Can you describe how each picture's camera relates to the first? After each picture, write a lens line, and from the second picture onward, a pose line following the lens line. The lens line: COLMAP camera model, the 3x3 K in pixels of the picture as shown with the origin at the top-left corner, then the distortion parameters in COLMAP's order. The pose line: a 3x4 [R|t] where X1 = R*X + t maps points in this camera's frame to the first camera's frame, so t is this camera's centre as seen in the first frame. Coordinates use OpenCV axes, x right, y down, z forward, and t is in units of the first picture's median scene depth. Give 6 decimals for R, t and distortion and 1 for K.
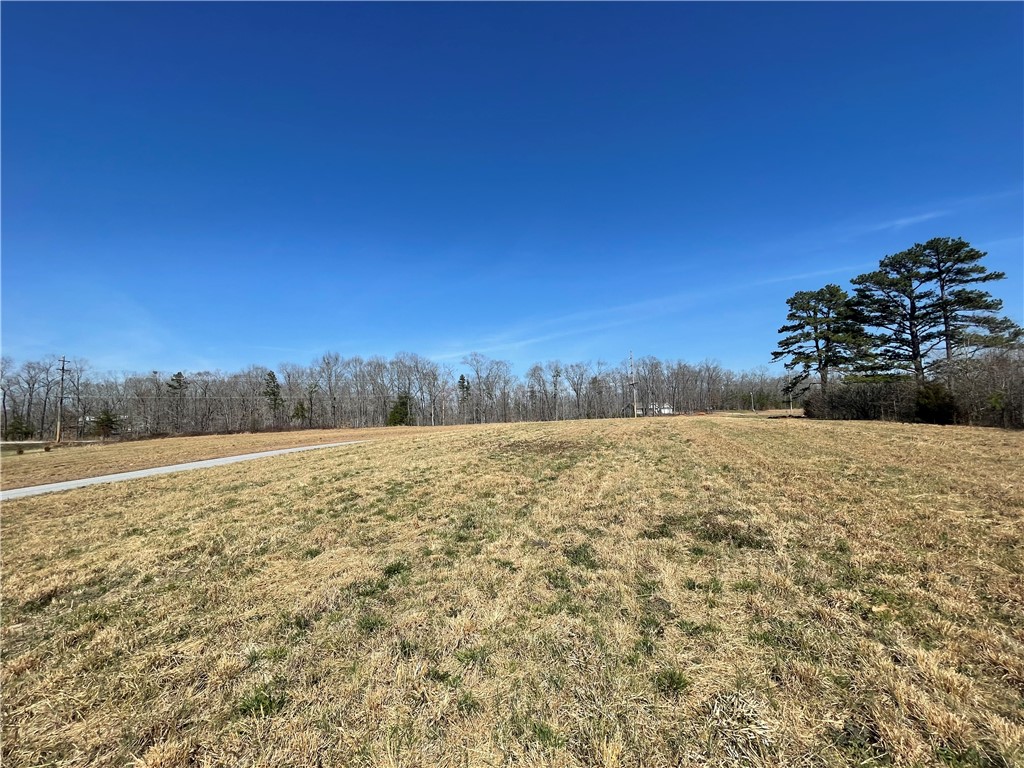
lens RADIAL K [[413.8, 0, 509.8], [0, 413.8, 383.8], [0, 0, 1]] dist [0.002797, -0.001060]
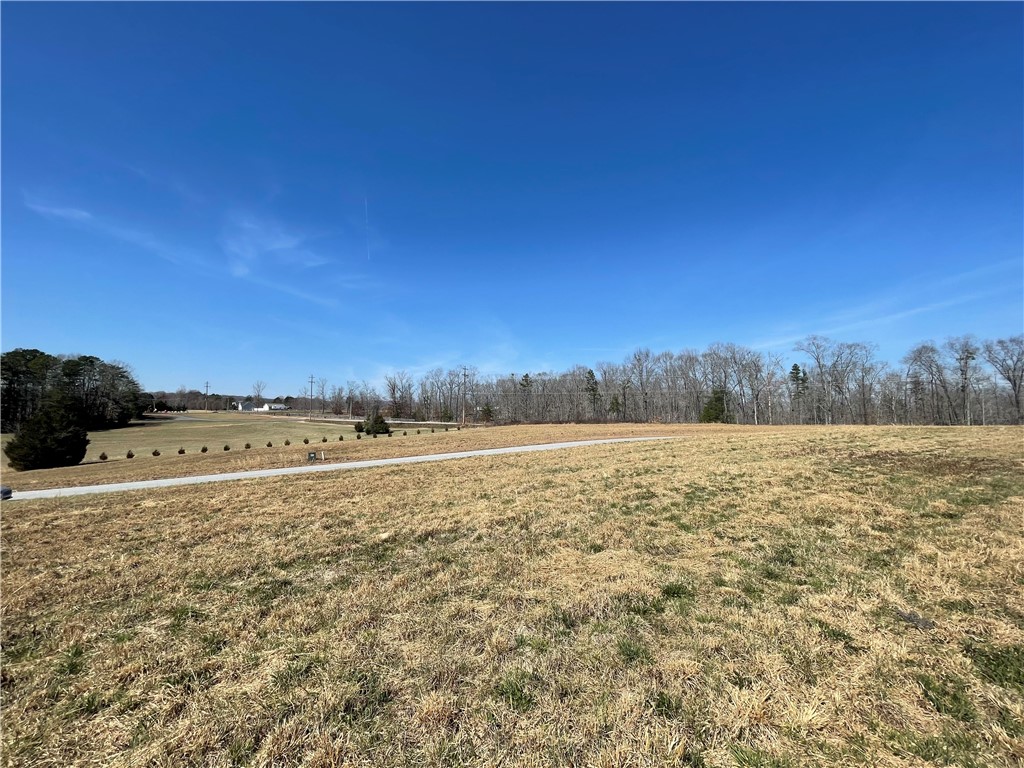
lens RADIAL K [[413.8, 0, 507.9], [0, 413.8, 386.8], [0, 0, 1]] dist [0.002797, -0.001060]
pose [[0.748784, -0.015822, -0.662625, 0.019044], [0.028524, 0.999558, 0.008367, 0.001577], [0.662200, -0.025166, 0.748905, 0.060922]]
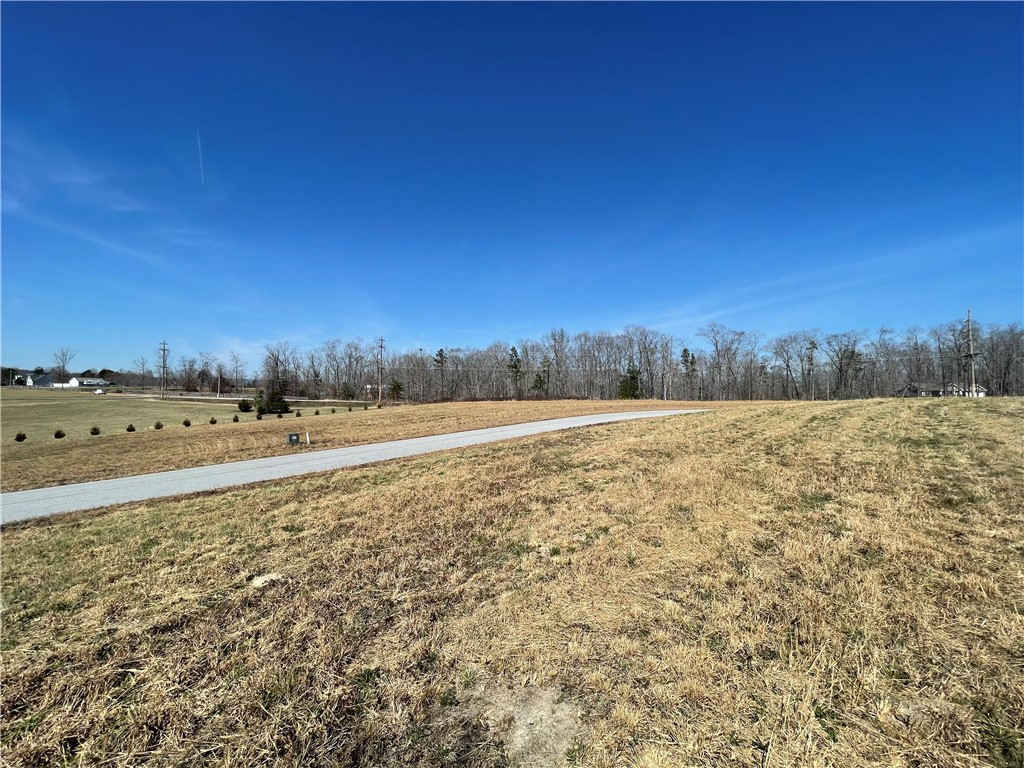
lens RADIAL K [[413.8, 0, 507.1], [0, 413.8, 376.9], [0, 0, 1]] dist [0.002797, -0.001060]
pose [[0.911979, 0.013842, -0.410004, -1.365260], [0.001364, 0.999323, 0.036772, 0.096594], [0.410236, -0.034094, 0.911342, -0.225853]]
